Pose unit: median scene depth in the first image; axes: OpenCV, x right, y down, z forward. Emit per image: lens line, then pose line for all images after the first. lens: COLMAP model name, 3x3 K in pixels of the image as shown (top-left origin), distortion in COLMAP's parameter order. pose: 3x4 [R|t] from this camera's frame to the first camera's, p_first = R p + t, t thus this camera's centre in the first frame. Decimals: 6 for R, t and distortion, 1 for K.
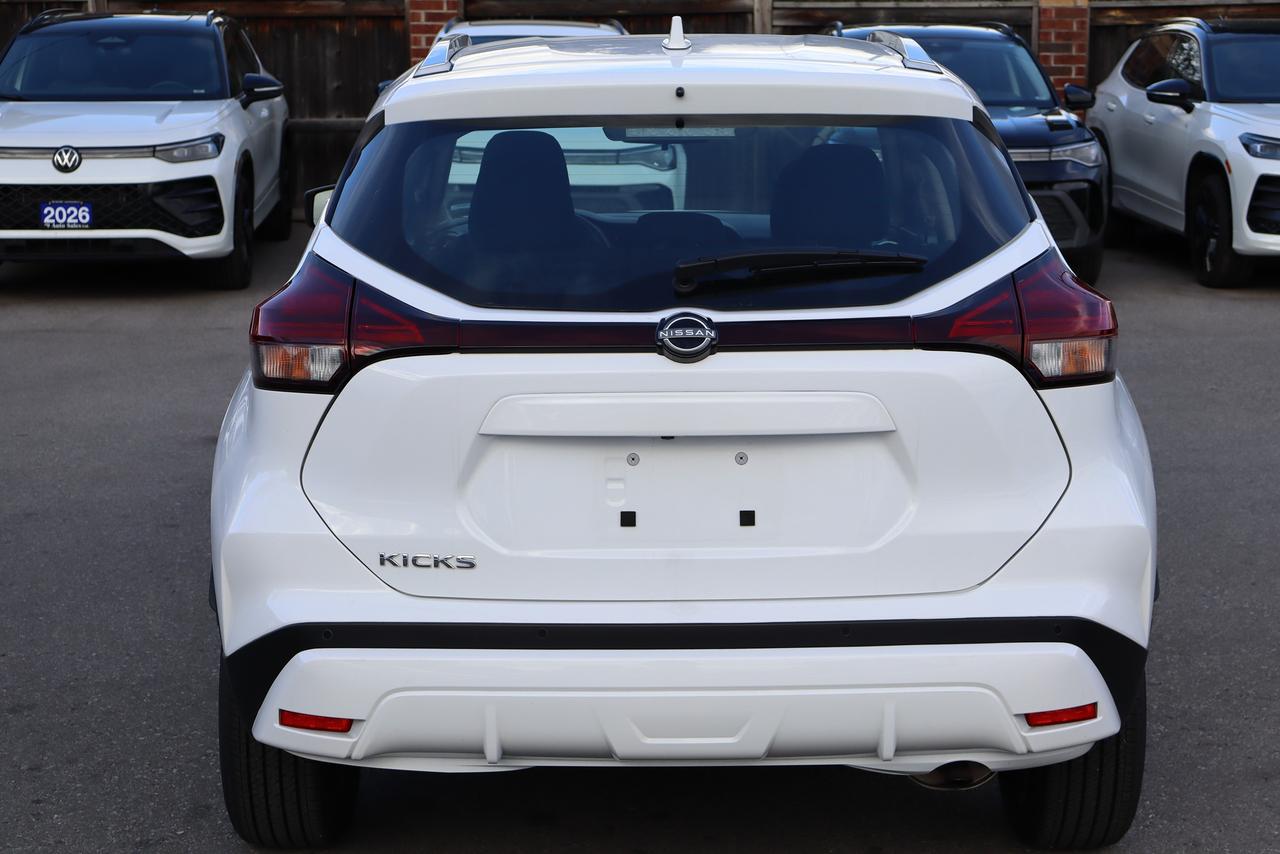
lens RADIAL K [[2318.8, 0, 644.1], [0, 2318.8, 424.3], [0, 0, 1]] dist [0.055599, 0.000000]
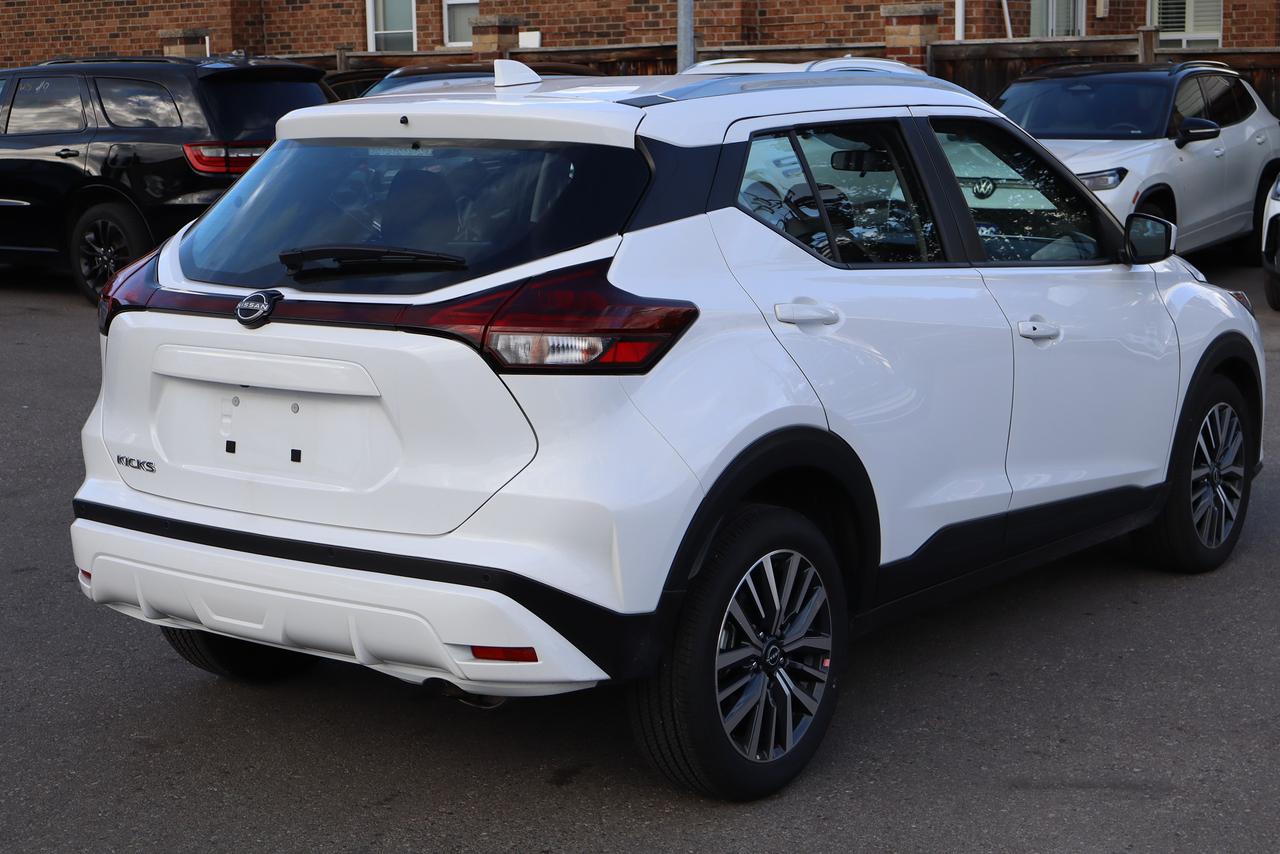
lens RADIAL K [[2032.7, 0, 635.6], [0, 2032.7, 428.6], [0, 0, 1]] dist [0.045442, 0.000000]
pose [[0.803943, 0.094548, -0.587142, 0.231131], [-0.094323, 0.995056, 0.031084, -0.007158], [0.587178, 0.030391, 0.808887, 0.057948]]
